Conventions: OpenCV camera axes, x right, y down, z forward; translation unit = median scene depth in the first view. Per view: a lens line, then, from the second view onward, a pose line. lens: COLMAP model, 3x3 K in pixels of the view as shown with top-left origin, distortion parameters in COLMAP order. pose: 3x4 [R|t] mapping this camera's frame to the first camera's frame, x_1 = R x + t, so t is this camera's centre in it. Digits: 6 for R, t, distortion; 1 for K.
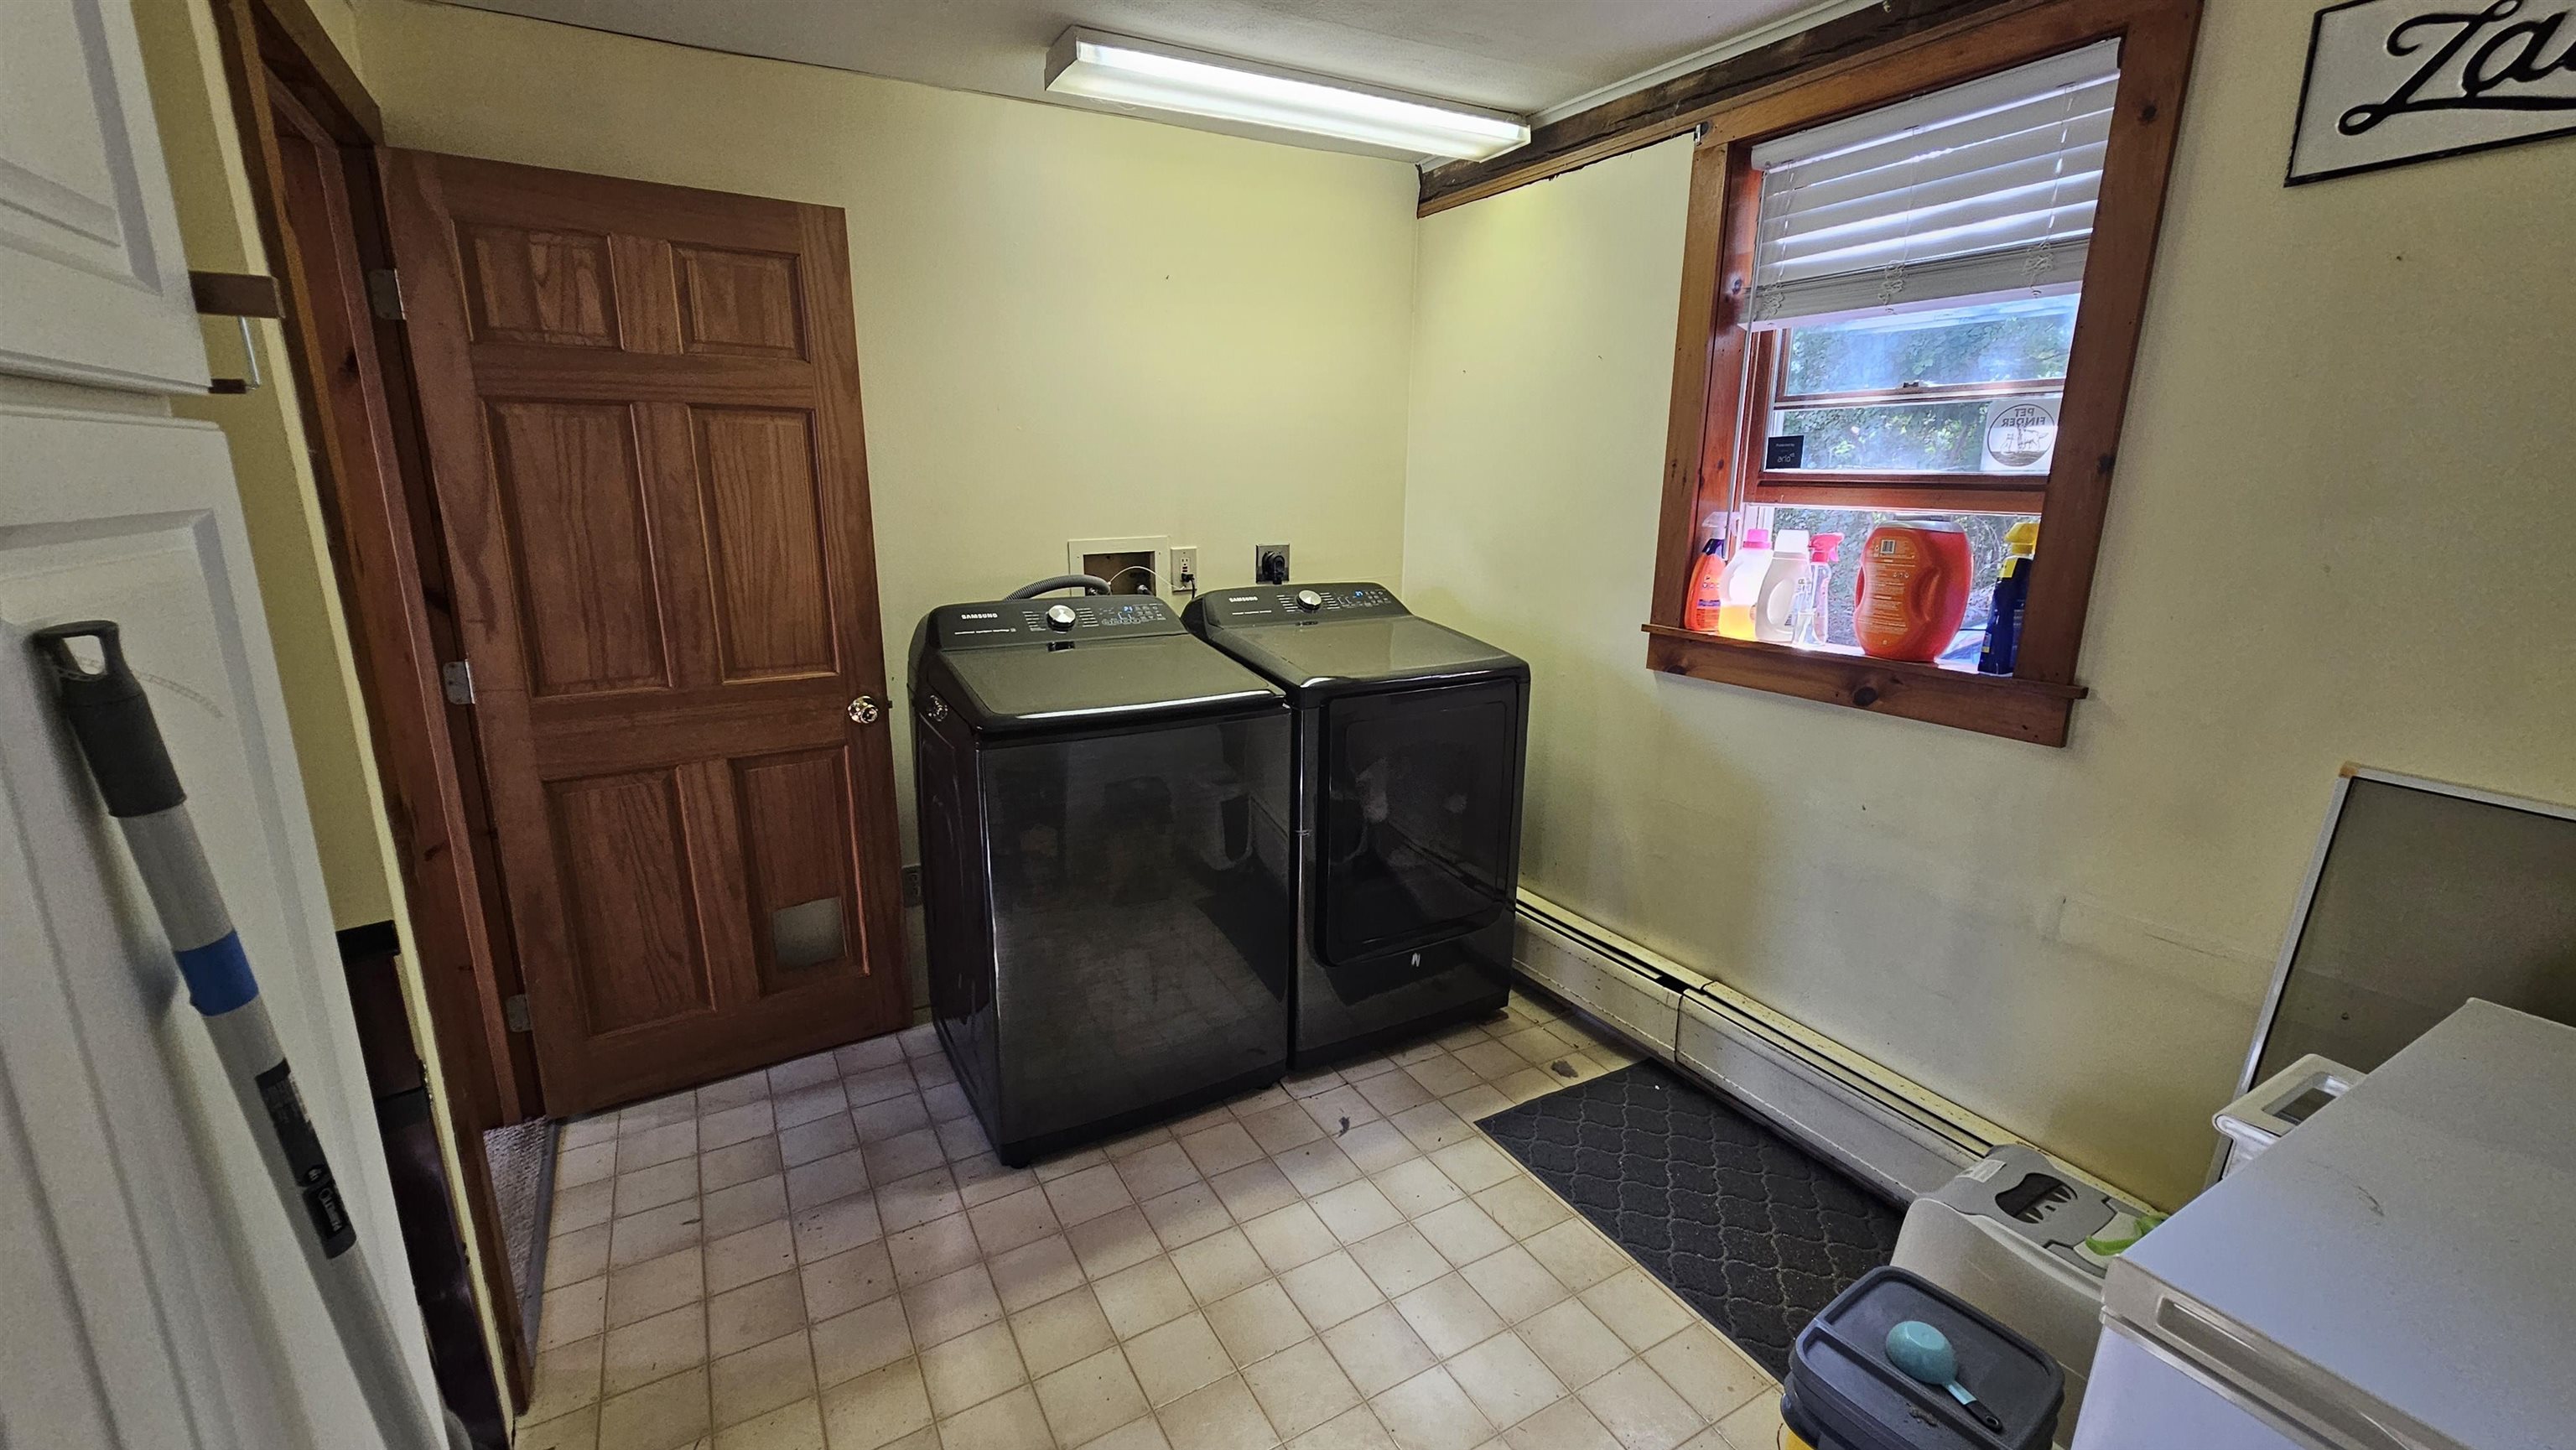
lens RADIAL K [[1055.2, 0, 1288.3], [0, 1055.2, 724.6], [0, 0, 1]] dist [0.000574, 0.000454]
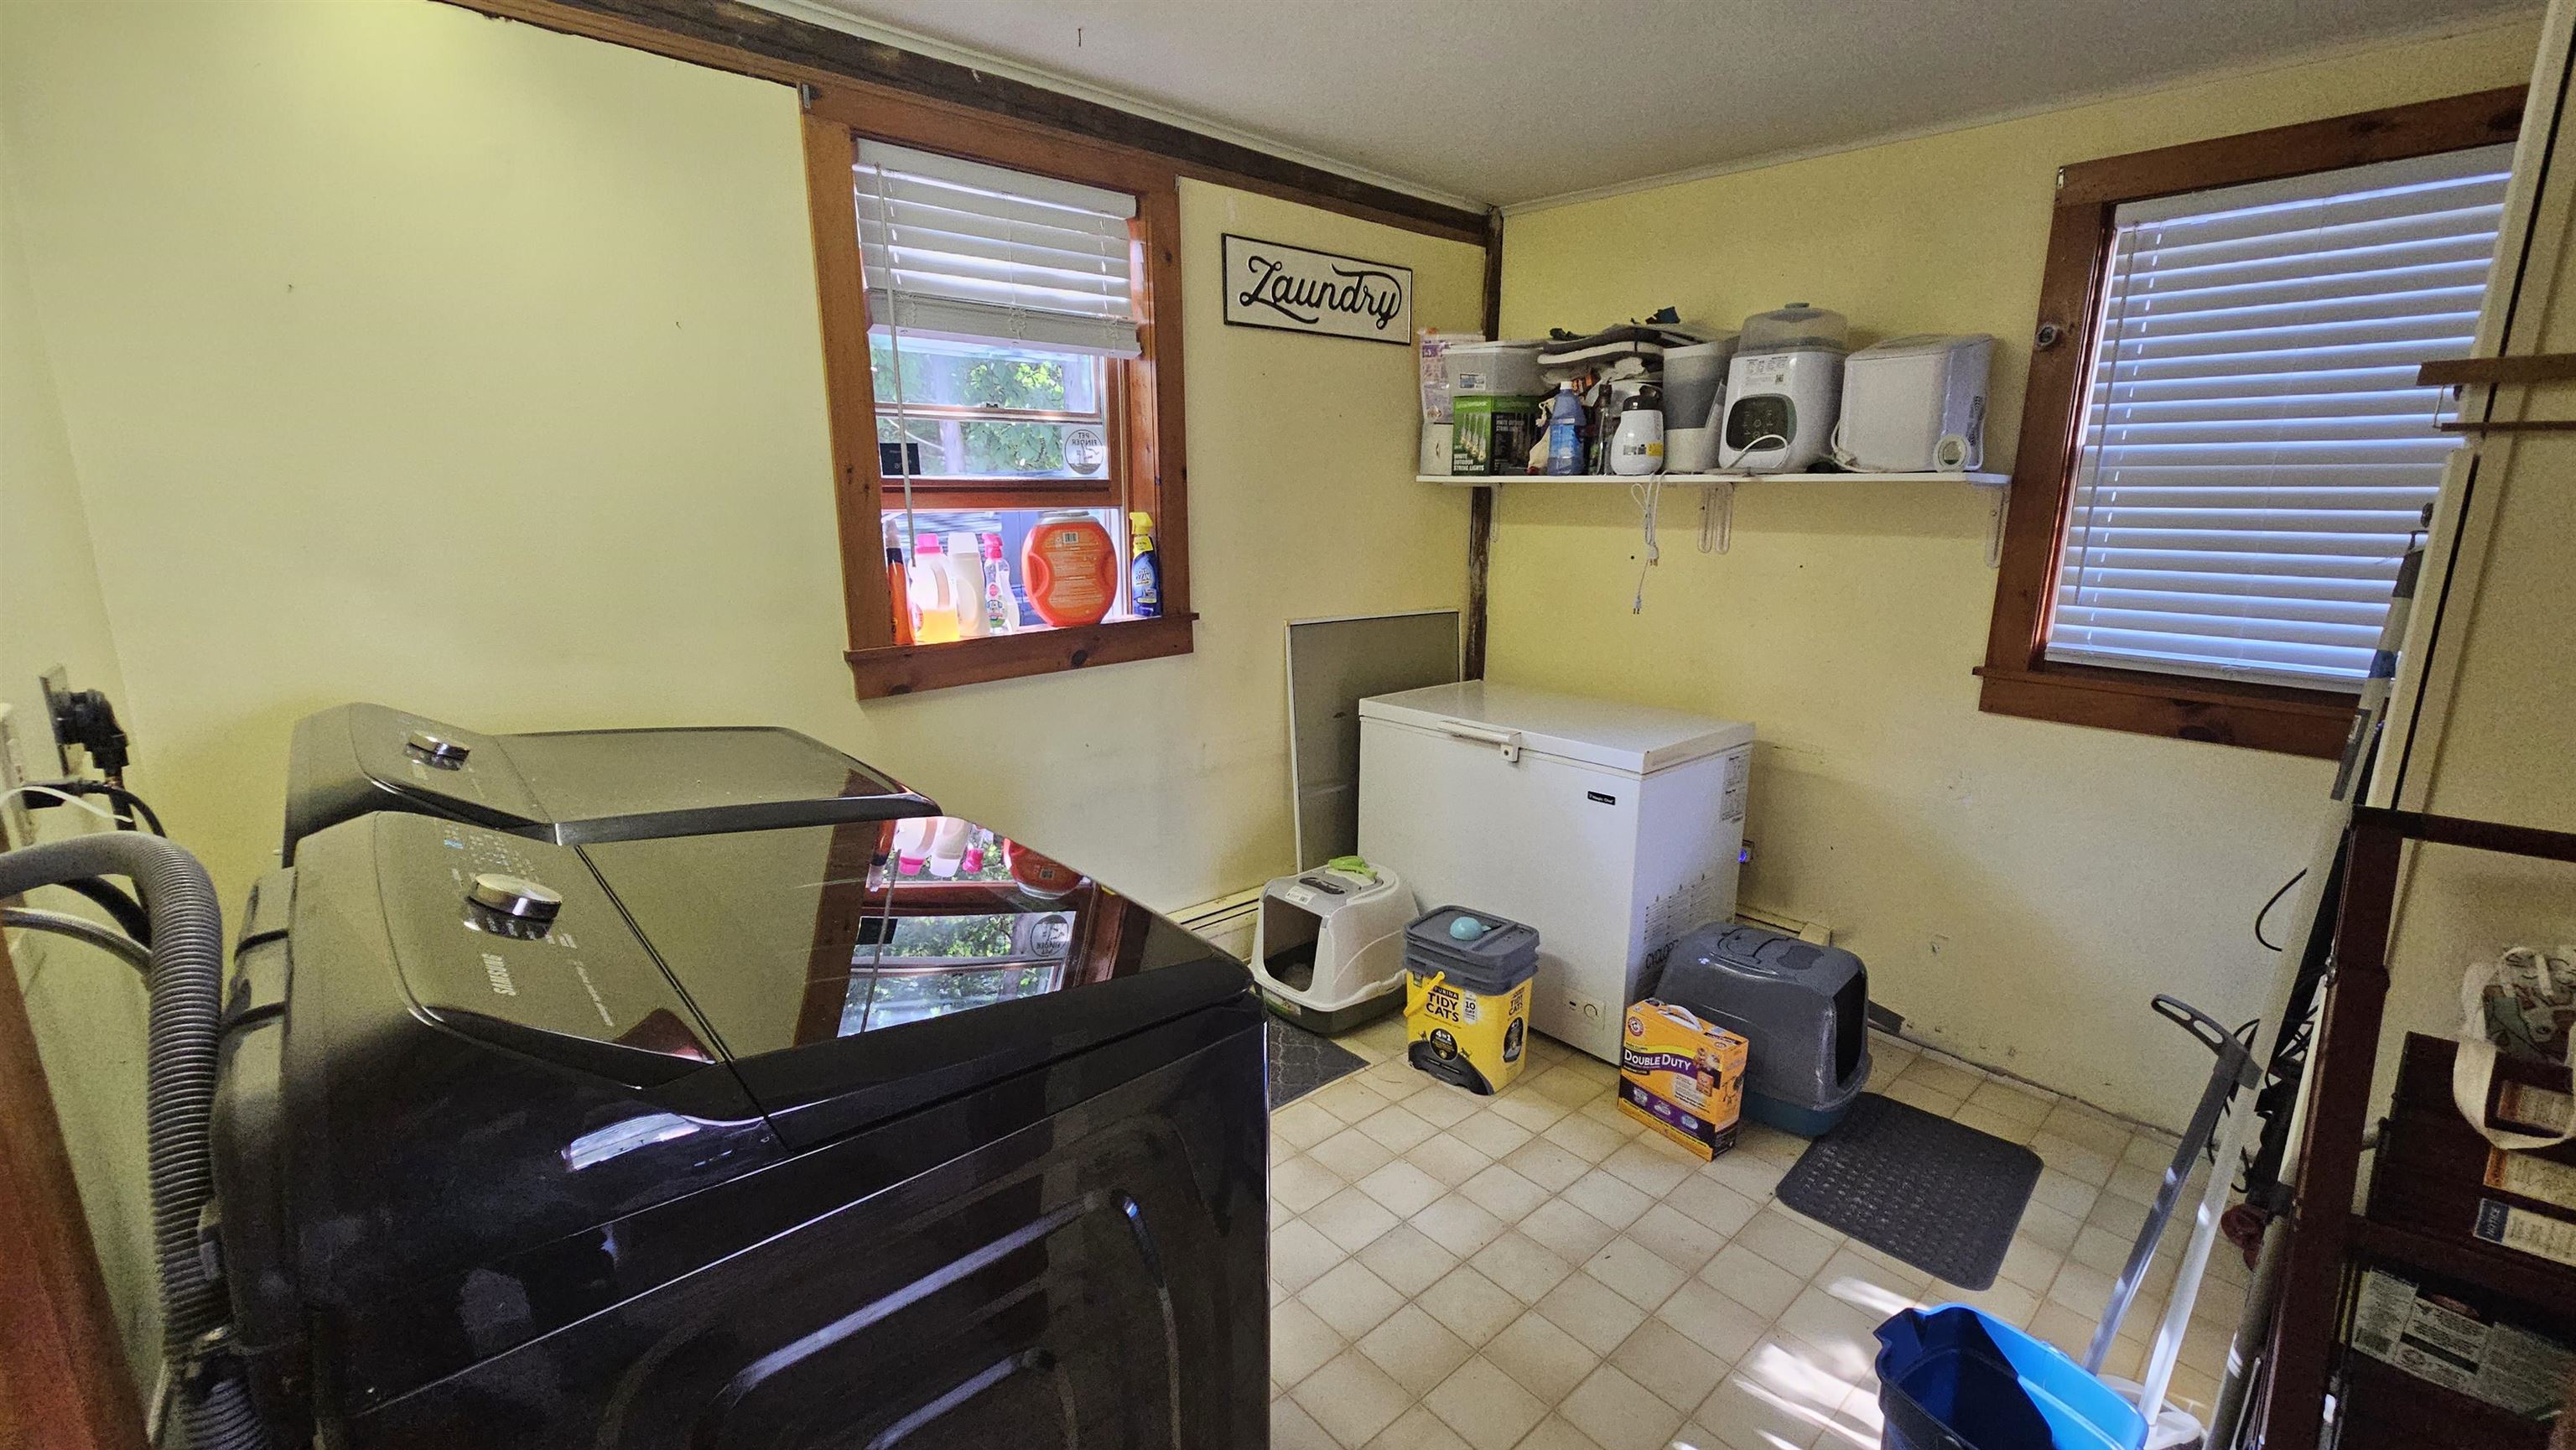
lens RADIAL K [[1055.2, 0, 1291.6], [0, 1055.2, 726.6], [0, 0, 1]] dist [0.000574, 0.000454]
pose [[-0.214814, -0.226286, 0.950079, -0.766788], [0.228460, 0.934157, 0.274148, -0.254204], [-0.949558, 0.275946, -0.148972, 1.044844]]
